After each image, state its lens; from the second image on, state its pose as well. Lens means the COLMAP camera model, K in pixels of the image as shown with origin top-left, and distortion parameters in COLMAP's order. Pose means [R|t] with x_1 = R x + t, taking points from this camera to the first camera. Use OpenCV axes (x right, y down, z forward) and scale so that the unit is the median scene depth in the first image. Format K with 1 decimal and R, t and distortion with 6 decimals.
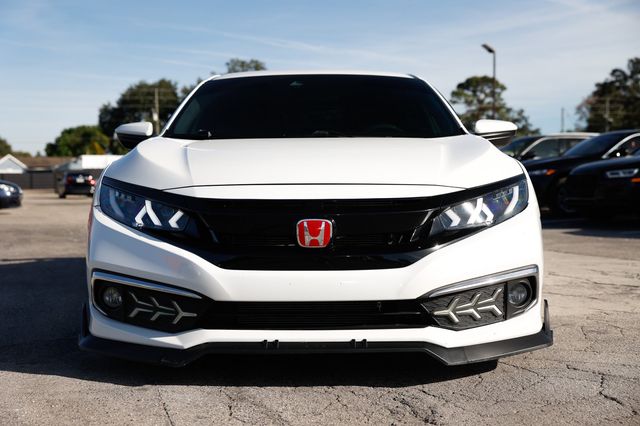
lens RADIAL K [[898.6, 0, 320.0], [0, 898.6, 213.0], [0, 0, 1]] dist [0.108296, -0.015826]
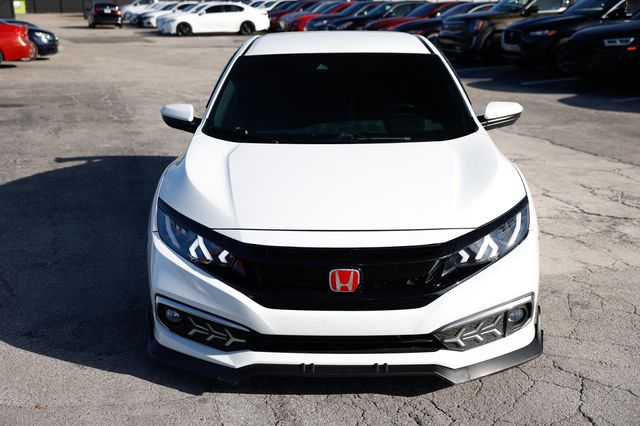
lens RADIAL K [[826.2, 0, 320.0], [0, 826.2, 213.0], [0, 0, 1]] dist [0.025175, 0.237511]
pose [[0.999908, 0.002779, -0.013257, -0.022826], [0.000258, 0.974645, 0.223758, -0.287366], [0.013543, -0.223740, 0.974555, -0.028287]]
